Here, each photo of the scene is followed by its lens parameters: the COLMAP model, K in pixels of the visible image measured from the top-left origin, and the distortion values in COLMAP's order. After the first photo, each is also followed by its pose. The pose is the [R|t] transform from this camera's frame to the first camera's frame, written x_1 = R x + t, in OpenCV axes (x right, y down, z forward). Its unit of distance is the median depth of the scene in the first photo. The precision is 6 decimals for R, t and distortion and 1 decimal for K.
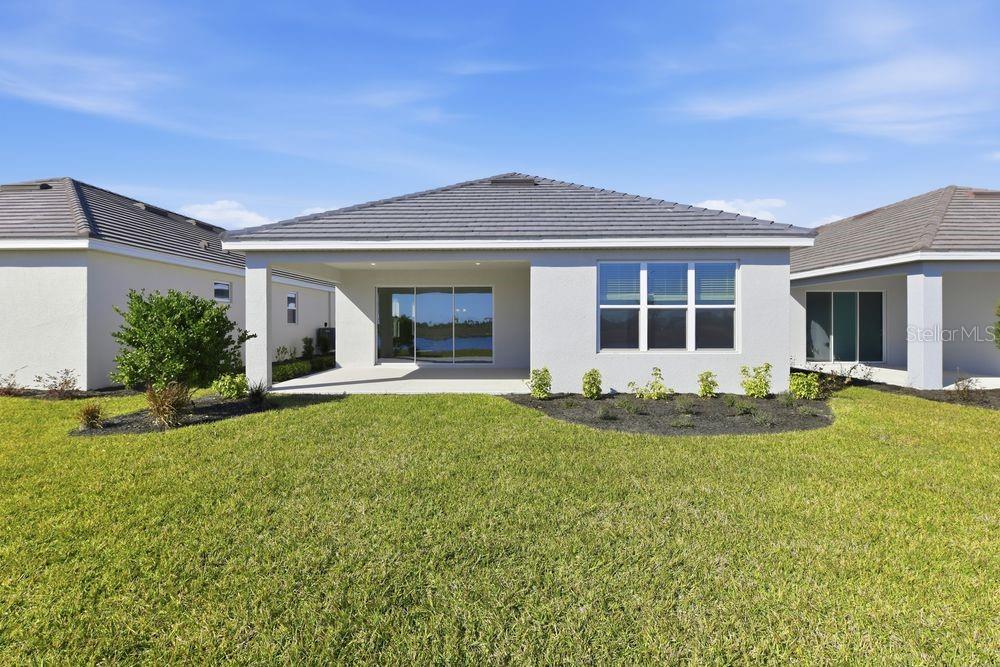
lens RADIAL K [[511.0, 0, 497.9], [0, 511.0, 328.2], [0, 0, 1]] dist [0.006073, 0.000138]
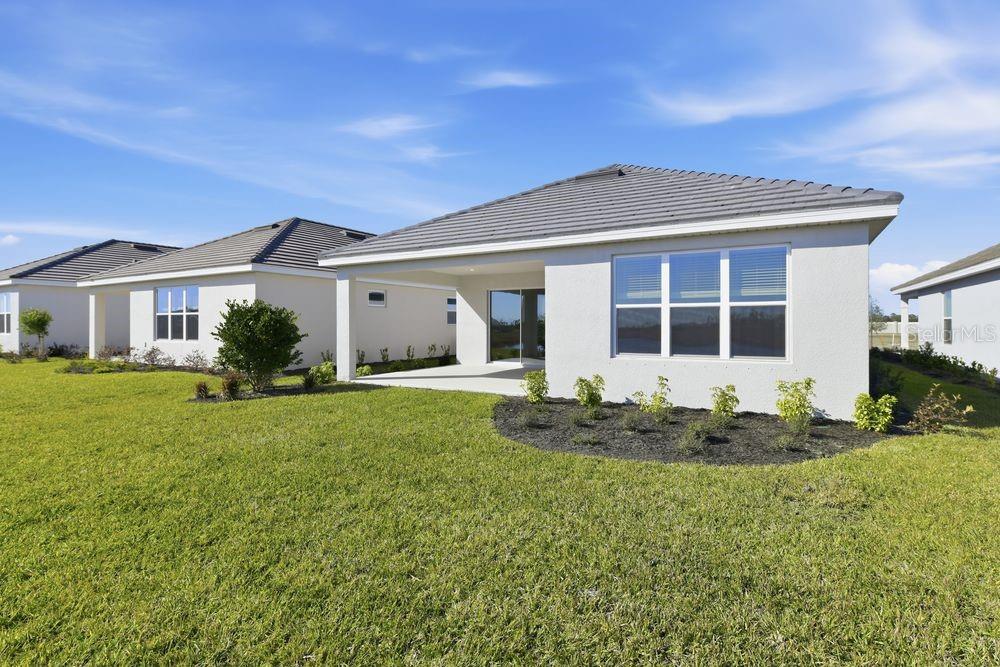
lens RADIAL K [[511.0, 0, 496.2], [0, 511.0, 331.7], [0, 0, 1]] dist [0.006073, 0.000138]
pose [[0.873020, 0.007434, -0.487629, 0.457926], [-0.003687, 0.999956, 0.008643, -0.004241], [0.487671, -0.005747, 0.873008, 0.107258]]
